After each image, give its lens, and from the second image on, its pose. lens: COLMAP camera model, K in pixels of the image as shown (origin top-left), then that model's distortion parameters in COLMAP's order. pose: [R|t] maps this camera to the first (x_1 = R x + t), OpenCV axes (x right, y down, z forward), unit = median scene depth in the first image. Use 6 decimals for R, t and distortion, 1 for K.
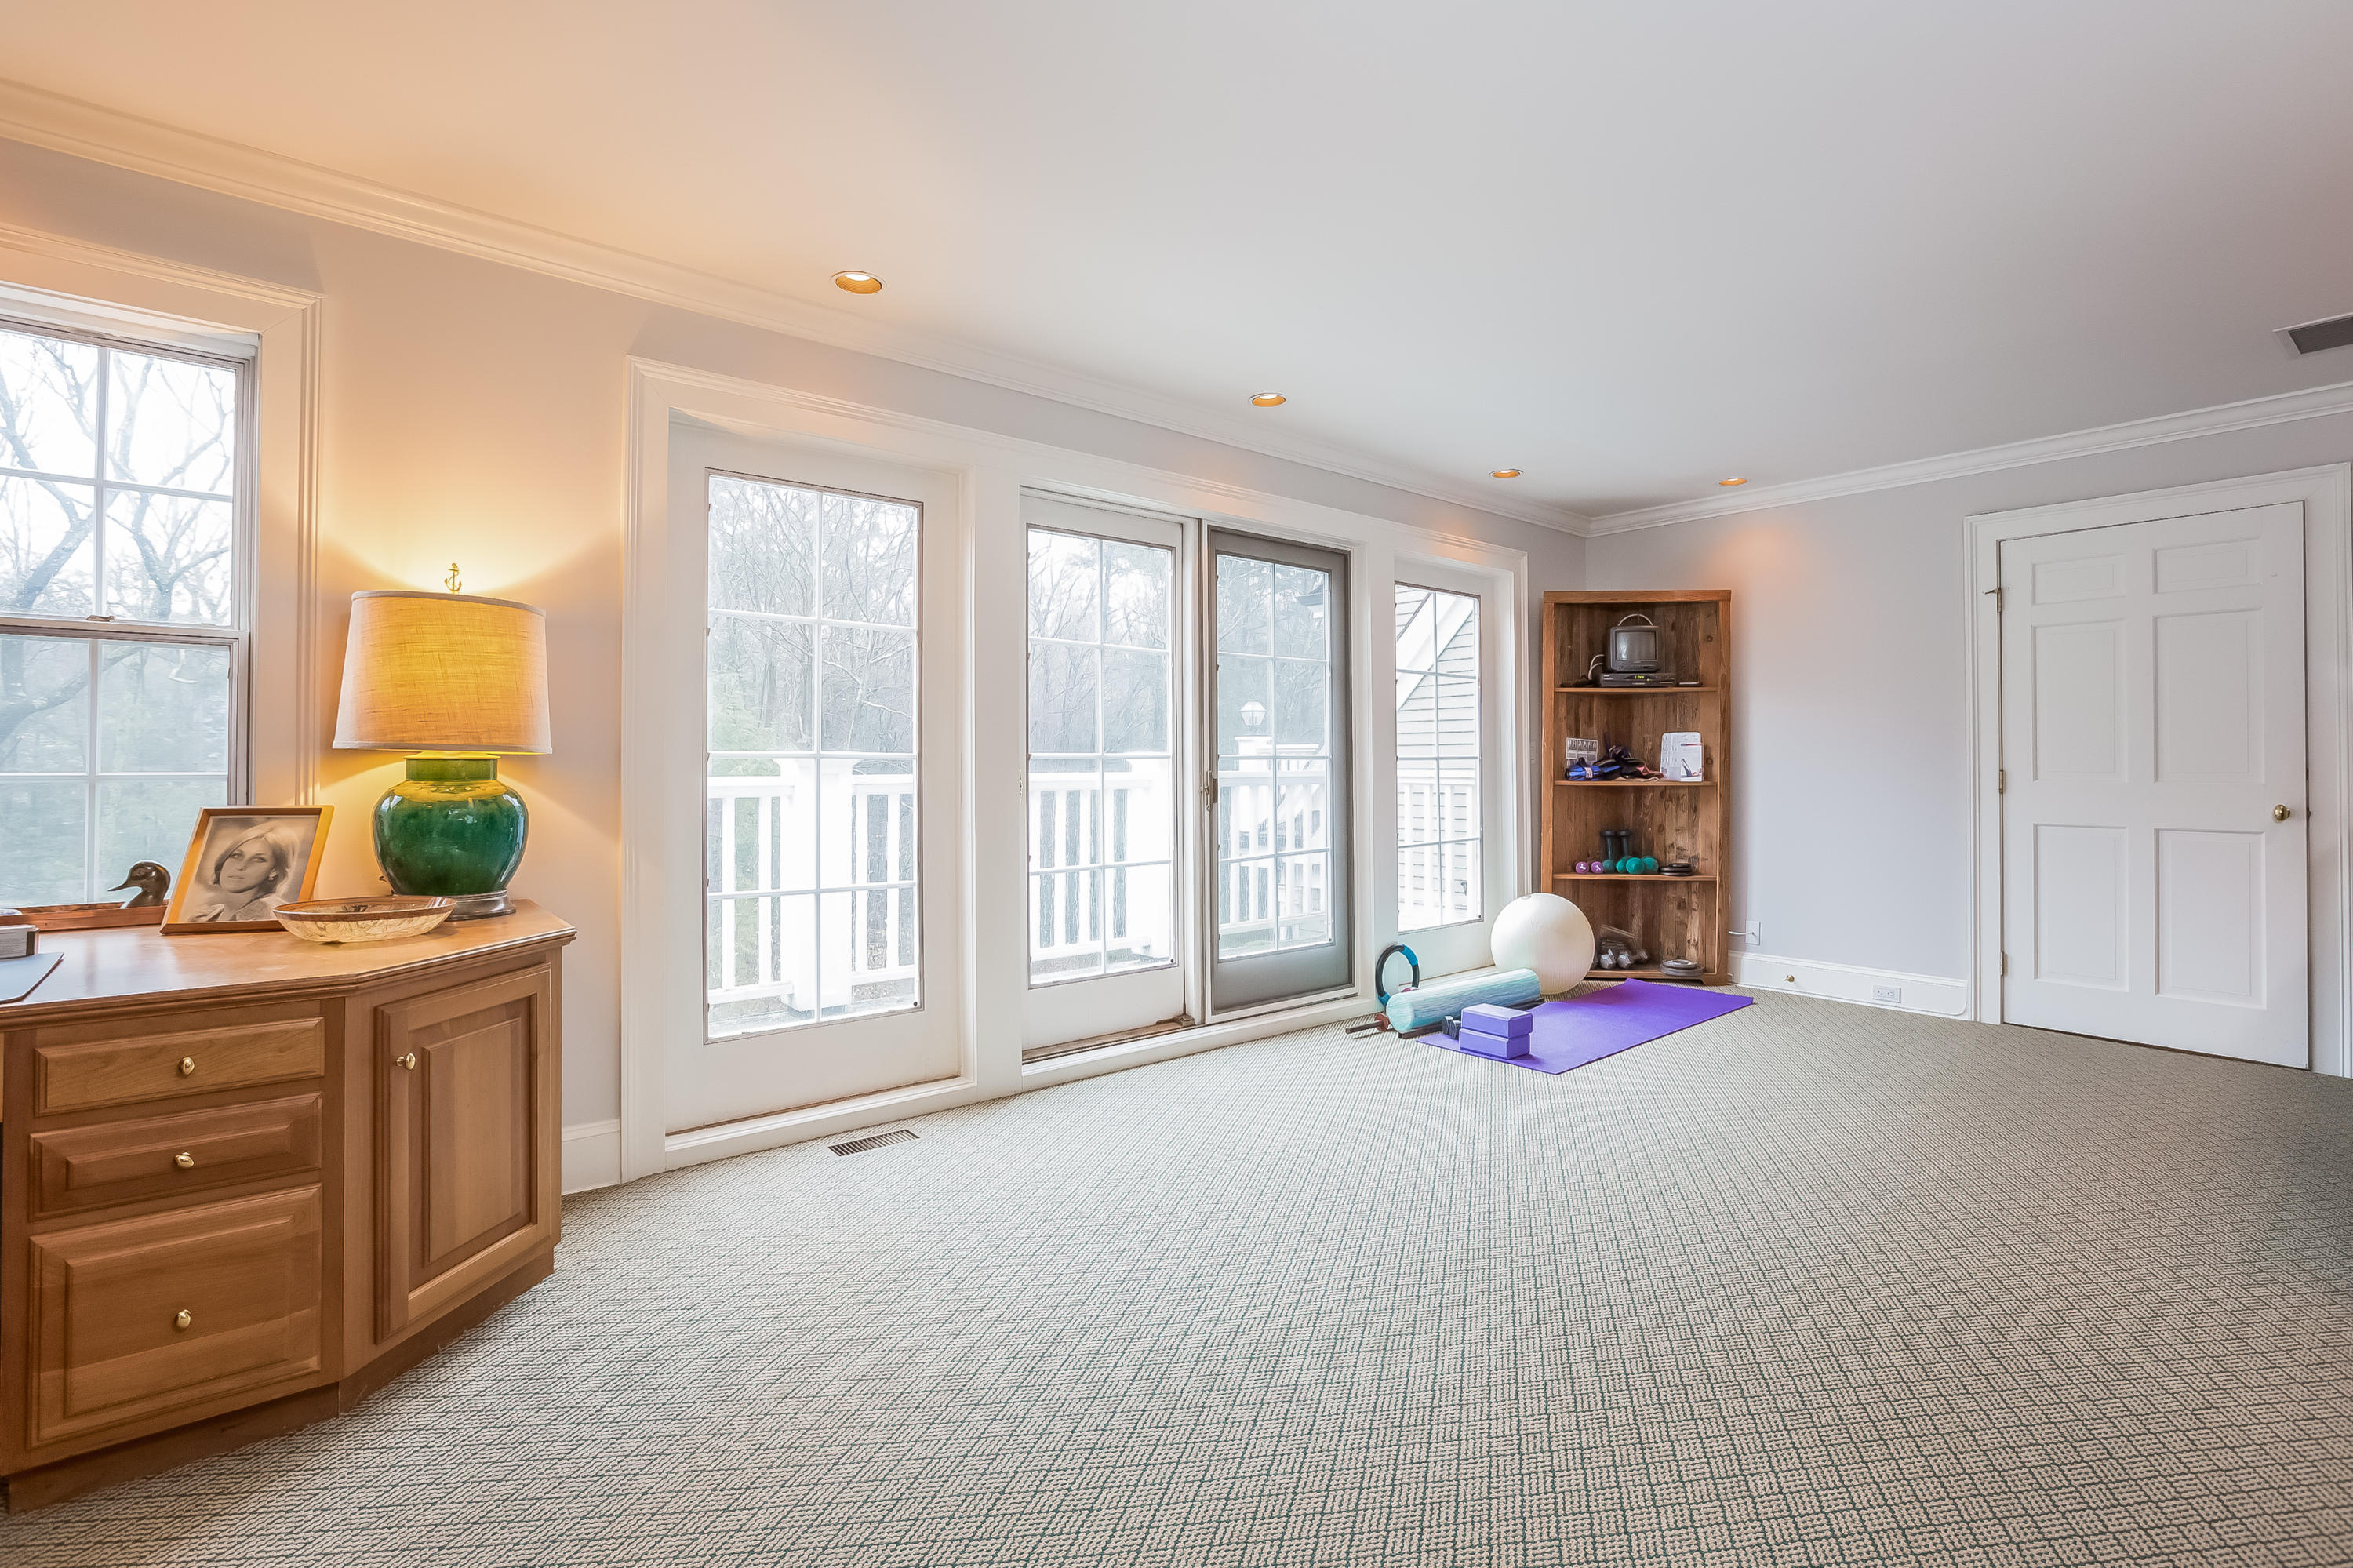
lens RADIAL K [[1066.0, 0, 1182.0], [0, 1066.0, 757.9], [0, 0, 1]] dist [-0.037897, 0.009710]
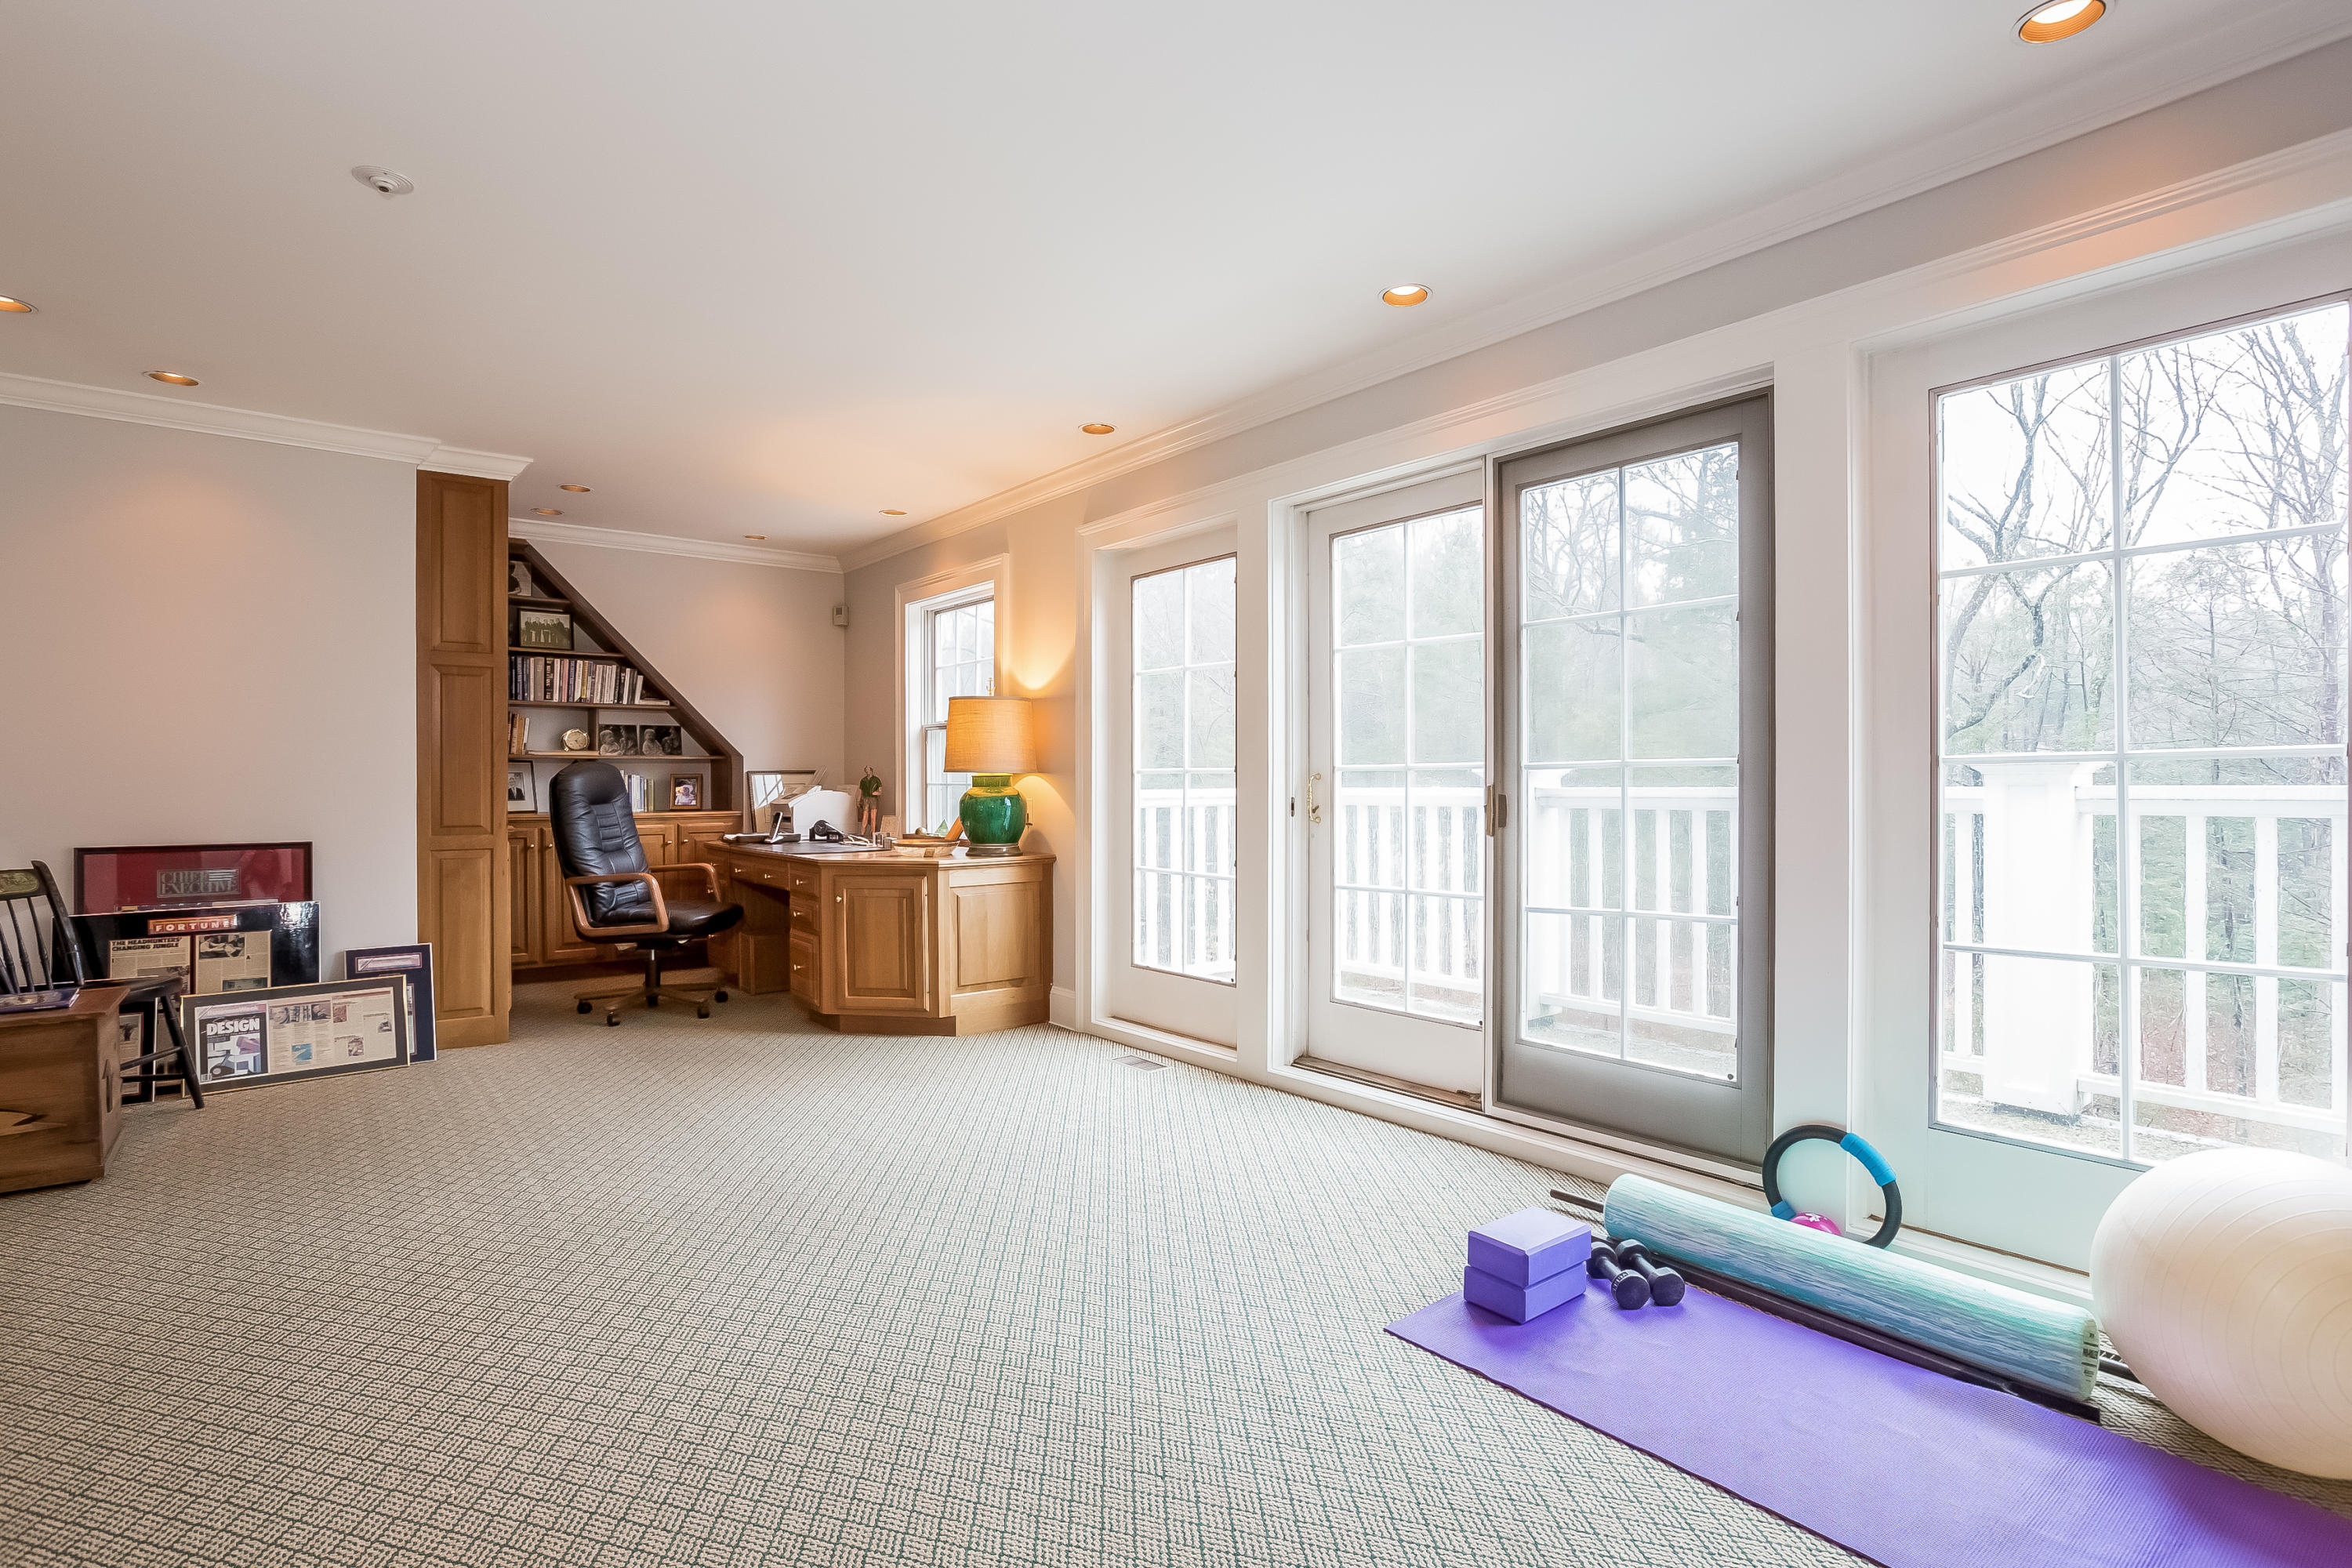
lens RADIAL K [[1127.1, 0, 1184.9], [0, 1127.1, 794.7], [0, 0, 1]] dist [-0.000794, 0.000266]
pose [[0.000714, 0.016473, -0.999864, 0.889555], [0.010256, 0.999812, 0.016480, 0.003894], [0.999947, -0.010266, 0.000545, 0.841807]]
